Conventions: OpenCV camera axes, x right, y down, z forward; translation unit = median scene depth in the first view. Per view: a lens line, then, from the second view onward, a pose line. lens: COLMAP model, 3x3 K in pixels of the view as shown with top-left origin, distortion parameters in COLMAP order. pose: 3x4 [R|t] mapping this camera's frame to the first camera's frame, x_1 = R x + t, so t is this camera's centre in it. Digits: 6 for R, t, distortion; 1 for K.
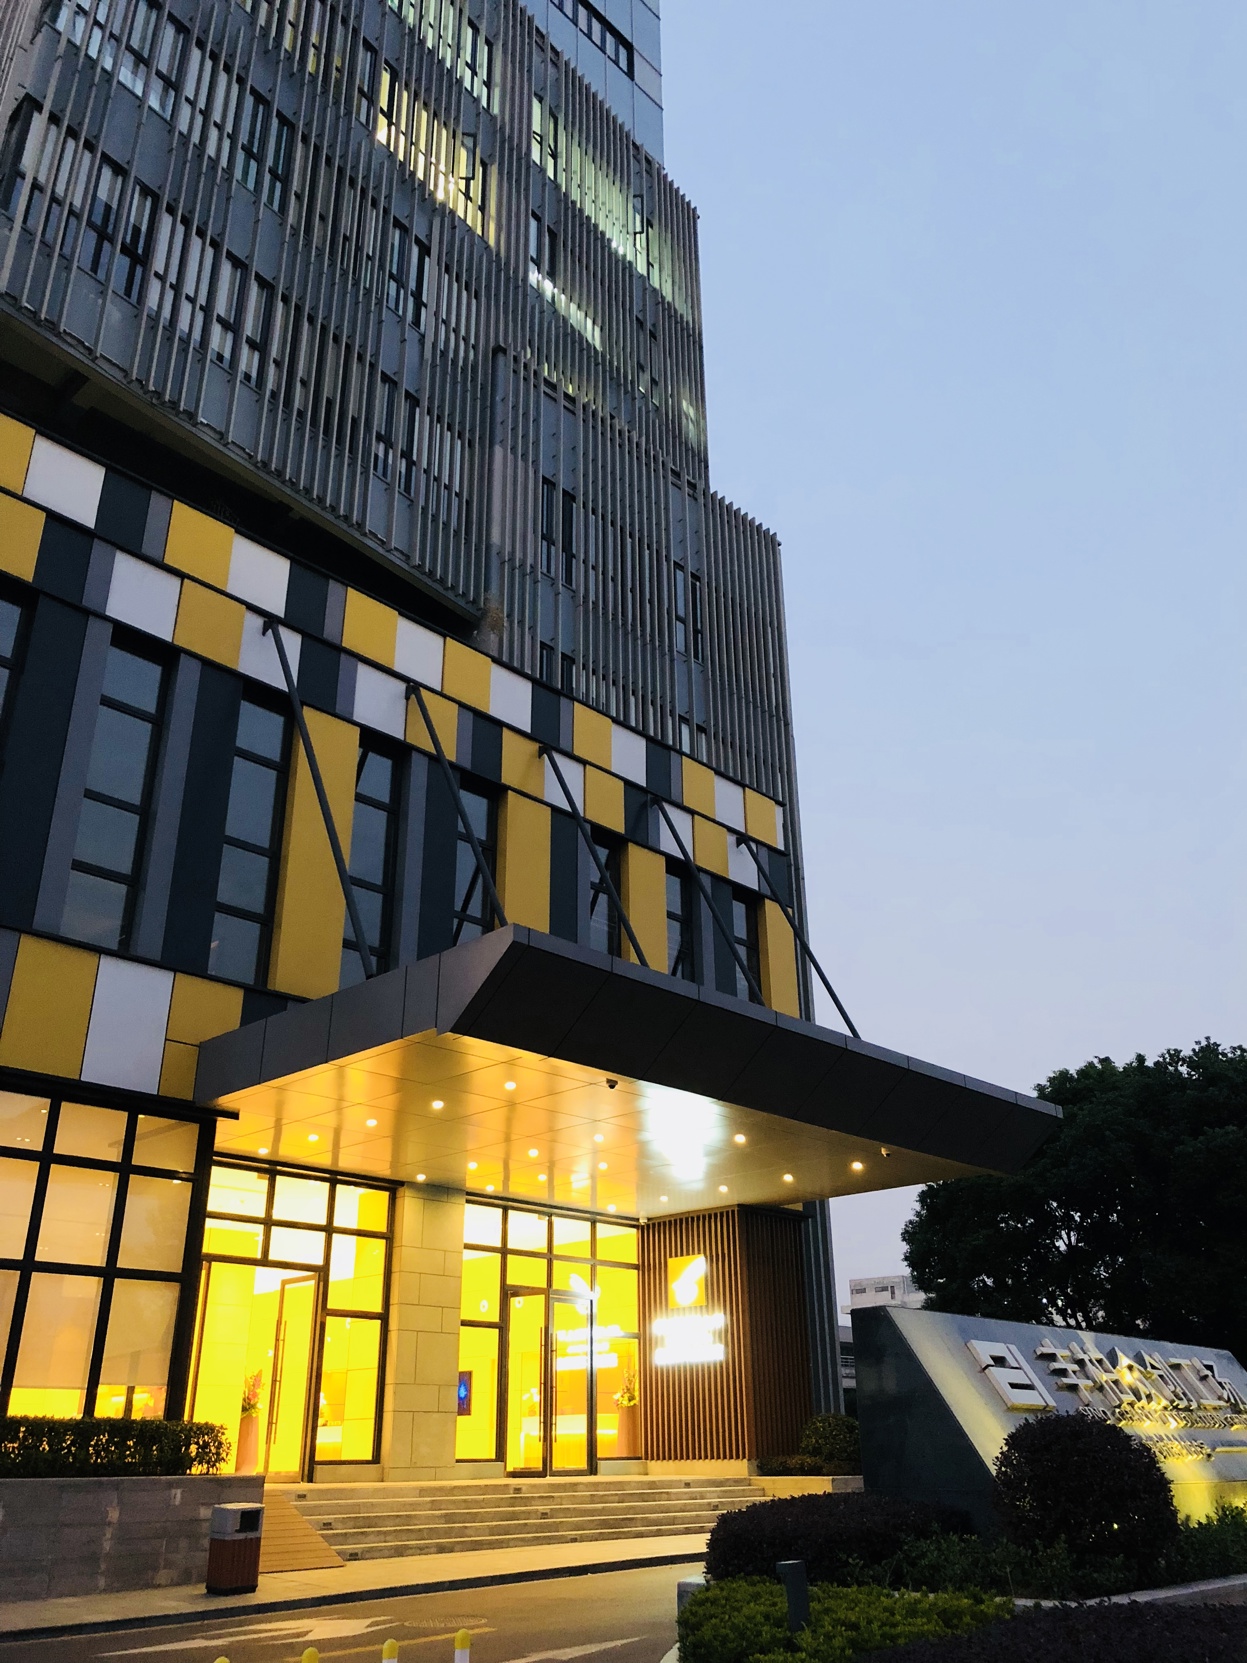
lens RADIAL K [[1341.5, 0, 621.6], [0, 1341.5, 835.8], [0, 0, 1]] dist [0.014902, -0.005177]
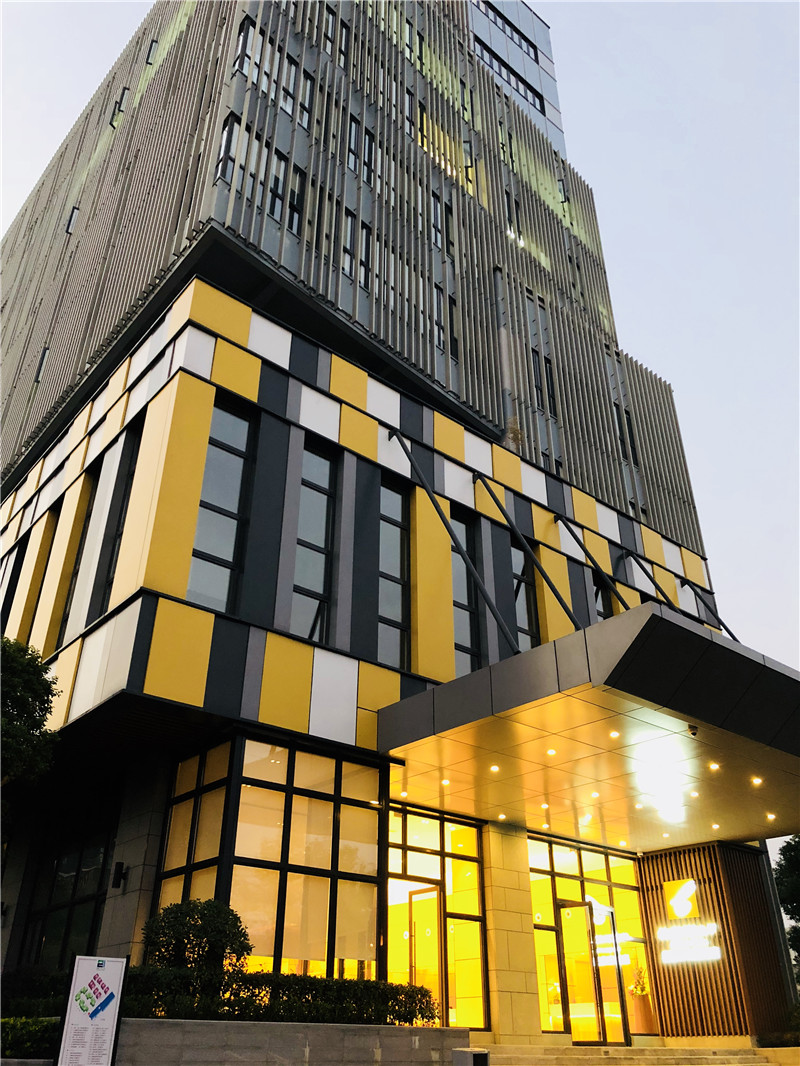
lens RADIAL K [[858.2, 0, 400.0], [0, 858.2, 533.0], [0, 0, 1]] dist [0.026832, -0.001477]
pose [[0.994782, -0.041243, -0.093316, -0.155067], [0.030857, 0.993438, -0.110132, 0.053684], [0.097246, 0.106678, 0.989527, 0.063020]]
